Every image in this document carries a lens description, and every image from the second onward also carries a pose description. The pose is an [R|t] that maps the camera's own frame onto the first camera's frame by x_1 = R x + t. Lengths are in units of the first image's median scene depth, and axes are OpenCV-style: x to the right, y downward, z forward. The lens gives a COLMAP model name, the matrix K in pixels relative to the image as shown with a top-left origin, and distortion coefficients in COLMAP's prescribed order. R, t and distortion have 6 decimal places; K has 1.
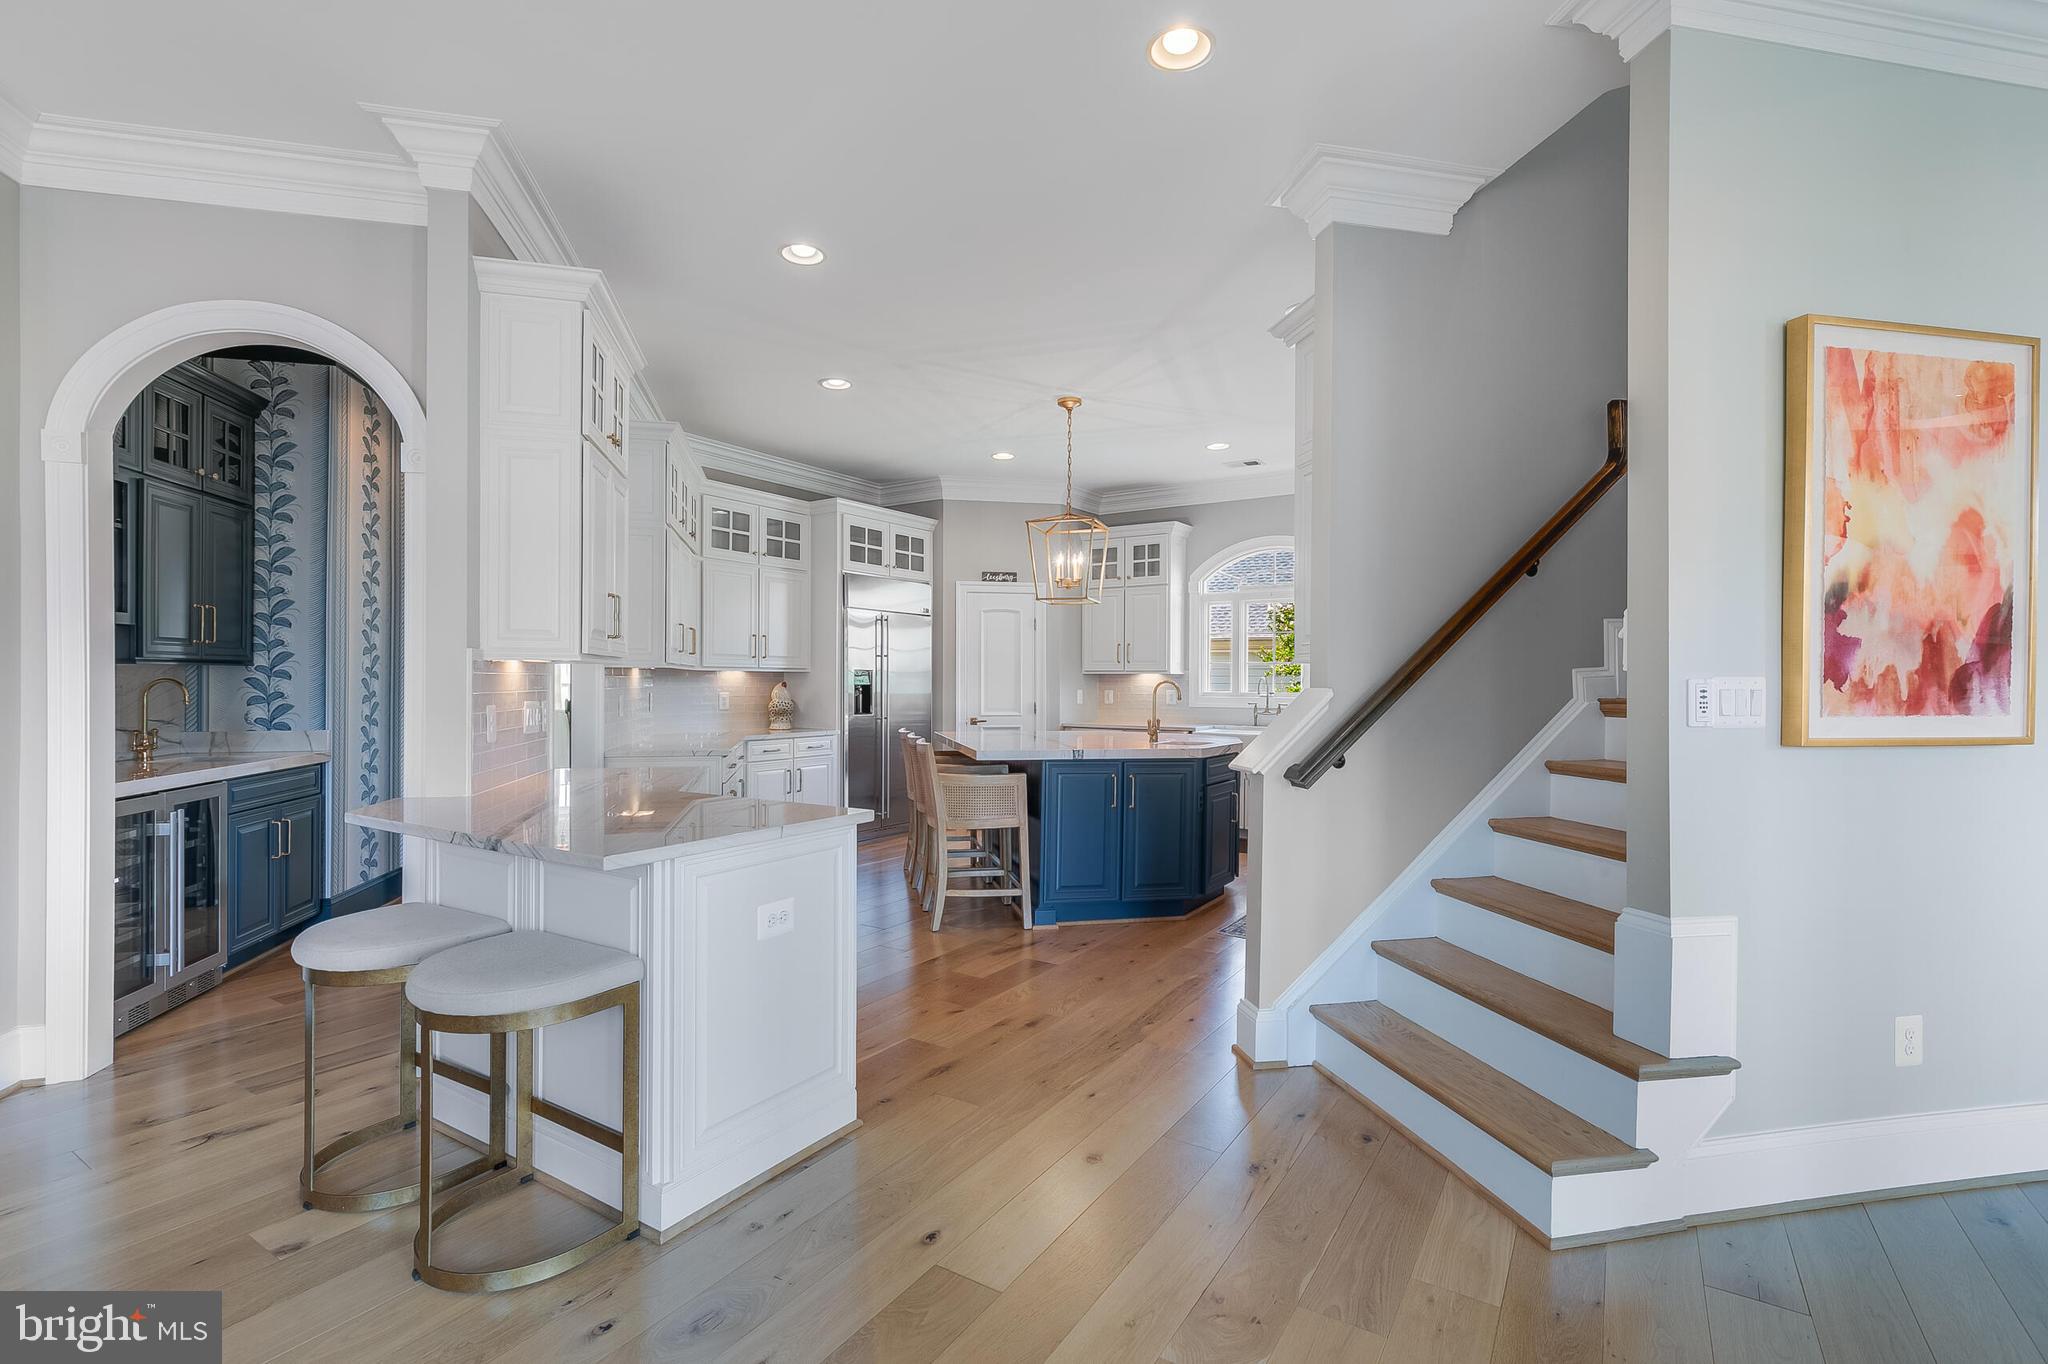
lens RADIAL K [[917.1, 0, 1028.3], [0, 917.1, 693.7], [0, 0, 1]] dist [-0.001370, -0.000525]
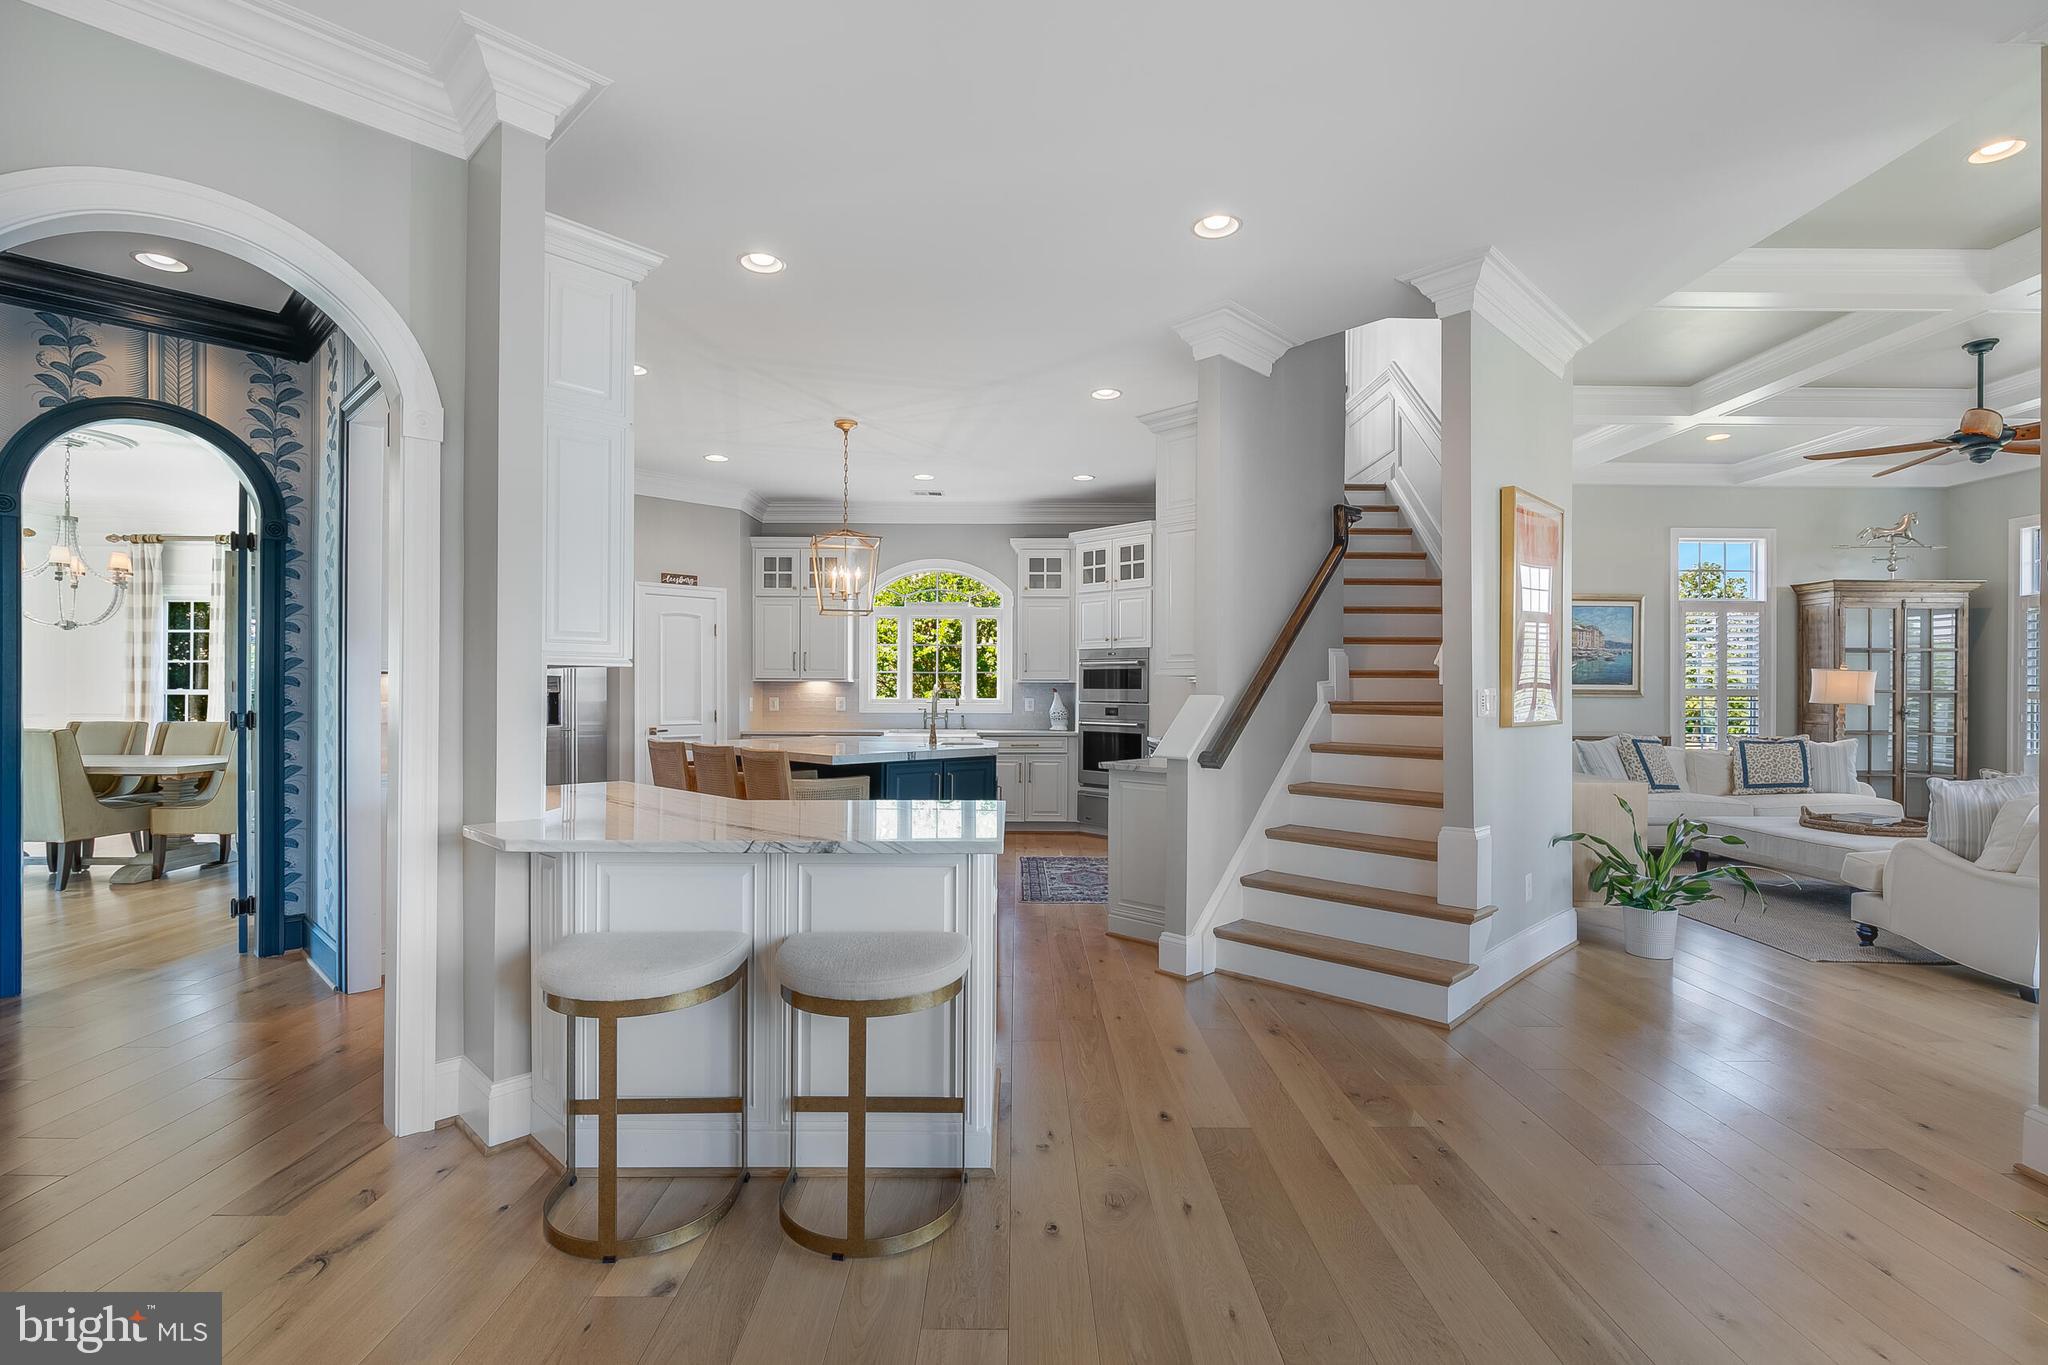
lens RADIAL K [[917.1, 0, 1028.3], [0, 917.1, 694.2], [0, 0, 1]] dist [-0.001370, -0.000525]
pose [[0.843526, -0.001372, 0.537086, -0.609076], [0.005358, 0.999968, -0.005860, -0.000370], [-0.537062, 0.007821, 0.843507, -0.000441]]
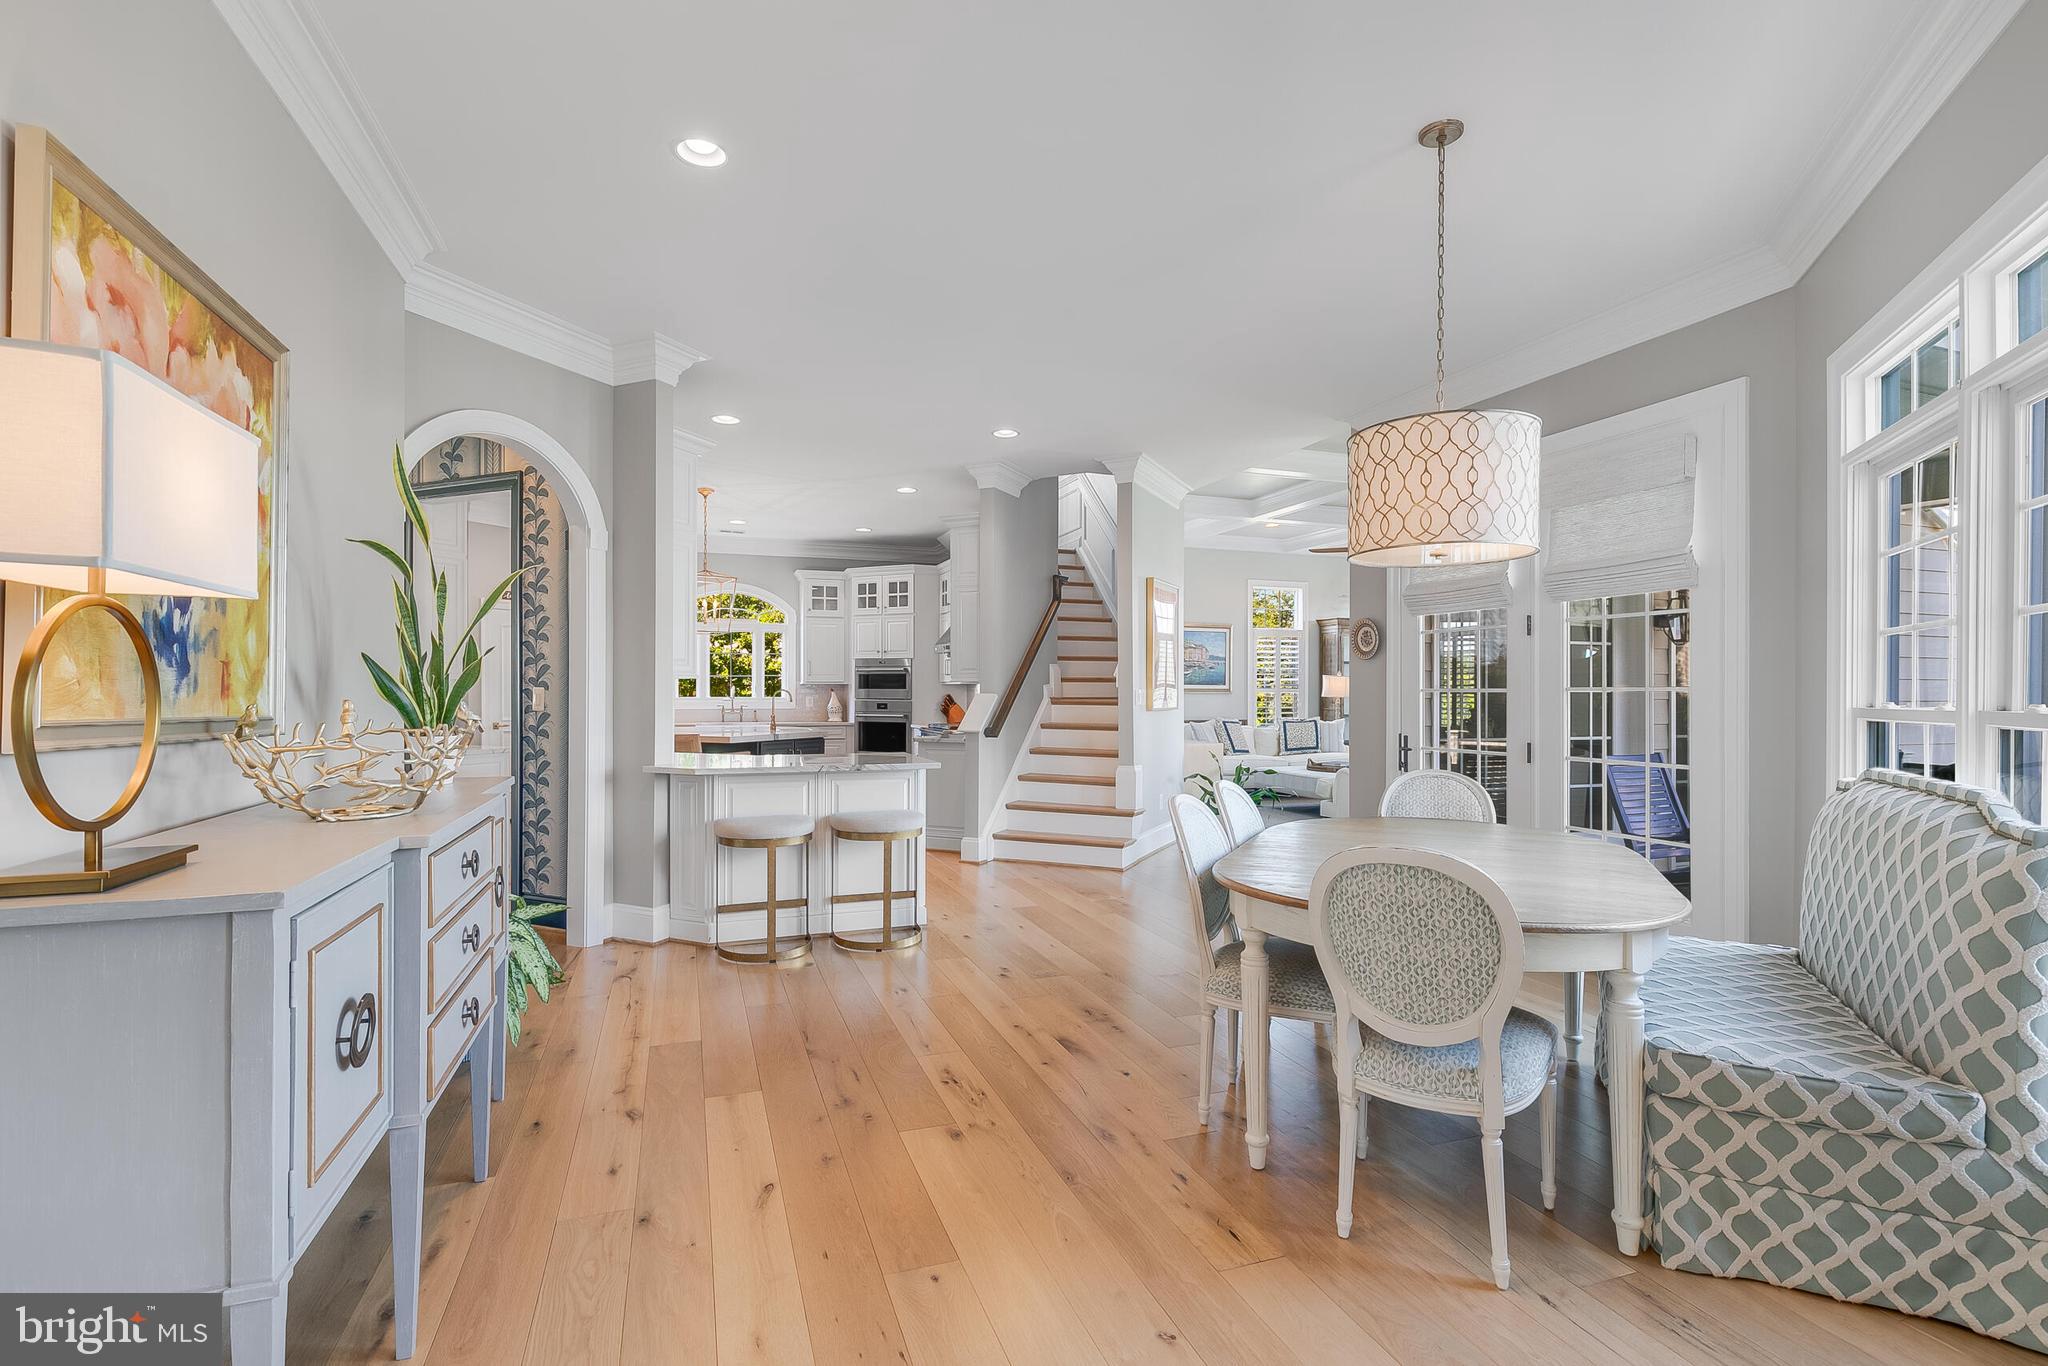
lens RADIAL K [[917.1, 0, 1028.3], [0, 917.1, 694.7], [0, 0, 1]] dist [-0.001370, -0.000525]
pose [[0.608219, -0.006514, 0.793743, -1.327412], [0.010706, 0.999943, 0.000003, -0.002132], [-0.793697, 0.008496, 0.608254, -0.412428]]
